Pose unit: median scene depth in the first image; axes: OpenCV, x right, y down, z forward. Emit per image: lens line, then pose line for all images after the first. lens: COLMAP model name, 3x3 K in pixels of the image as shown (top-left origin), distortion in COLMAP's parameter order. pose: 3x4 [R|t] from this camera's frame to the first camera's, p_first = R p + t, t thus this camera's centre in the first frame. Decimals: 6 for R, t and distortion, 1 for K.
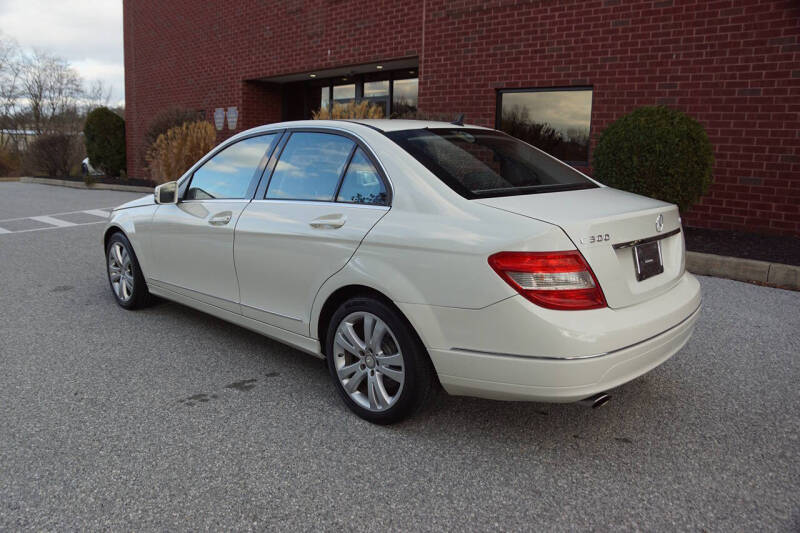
lens RADIAL K [[635.5, 0, 391.0], [0, 635.5, 277.1], [0, 0, 1]] dist [-0.184189, 0.134472]
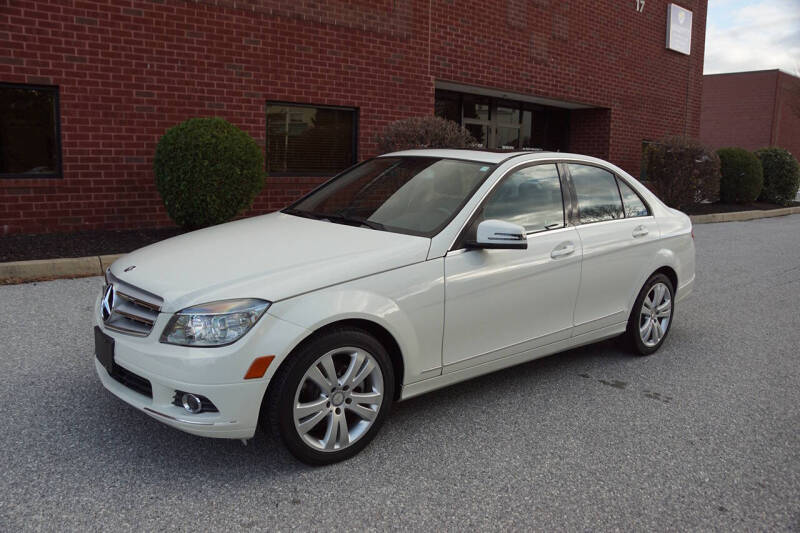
lens RADIAL K [[635.5, 0, 391.0], [0, 635.5, 277.1], [0, 0, 1]] dist [-0.184189, 0.134472]
pose [[0.121028, -0.194645, 0.973379, -0.571468], [0.181098, 0.968459, 0.171144, -0.121696], [-0.975990, 0.155564, 0.152460, 0.502991]]
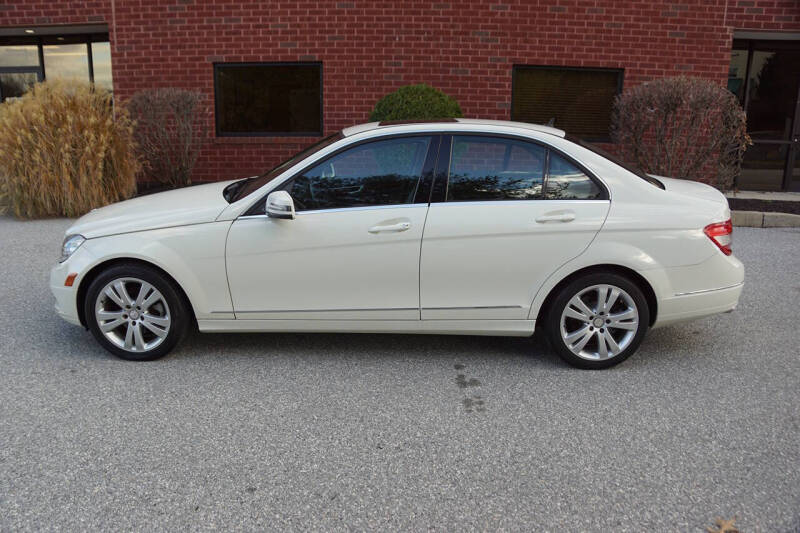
lens RADIAL K [[635.5, 0, 391.0], [0, 635.5, 277.1], [0, 0, 1]] dist [-0.184189, 0.134472]
pose [[0.731815, -0.187460, 0.655214, -0.413911], [0.144387, 0.982248, 0.119759, -0.060443], [-0.666032, 0.006963, 0.745890, 0.124229]]
